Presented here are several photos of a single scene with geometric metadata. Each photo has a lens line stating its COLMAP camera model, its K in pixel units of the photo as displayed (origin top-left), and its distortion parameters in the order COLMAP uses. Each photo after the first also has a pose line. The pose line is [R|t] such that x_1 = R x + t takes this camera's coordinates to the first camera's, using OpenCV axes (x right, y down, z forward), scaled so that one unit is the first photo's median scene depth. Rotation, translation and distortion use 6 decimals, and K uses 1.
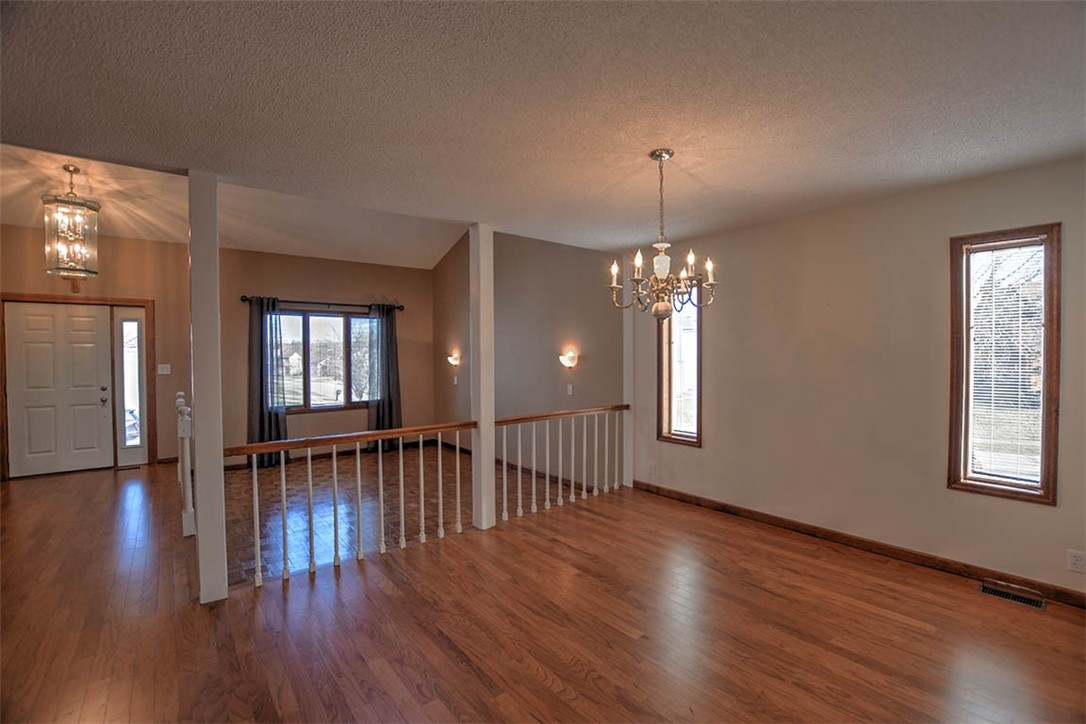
lens RADIAL K [[480.9, 0, 545.3], [0, 480.9, 359.8], [0, 0, 1]] dist [-0.022356, 0.001127]
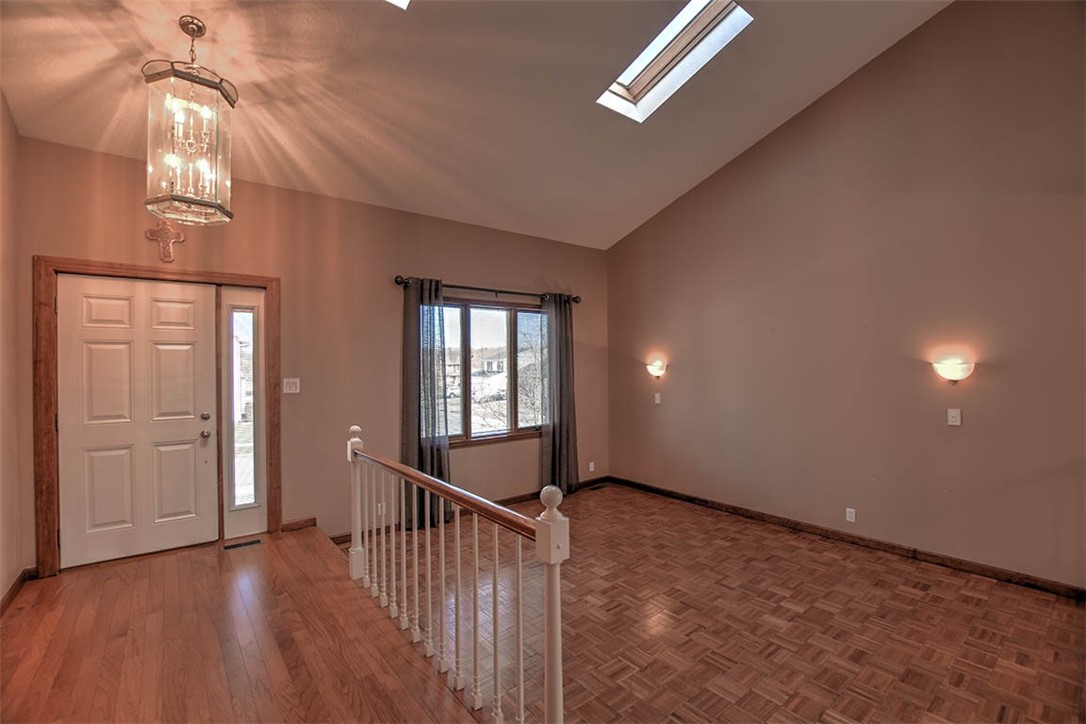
lens RADIAL K [[480.9, 0, 545.9], [0, 480.9, 360.9], [0, 0, 1]] dist [-0.022356, 0.001127]
pose [[0.999969, -0.002397, -0.007454, -0.454147], [0.002257, 0.999822, -0.018726, -0.000491], [0.007497, 0.018708, 0.999797, 0.351030]]
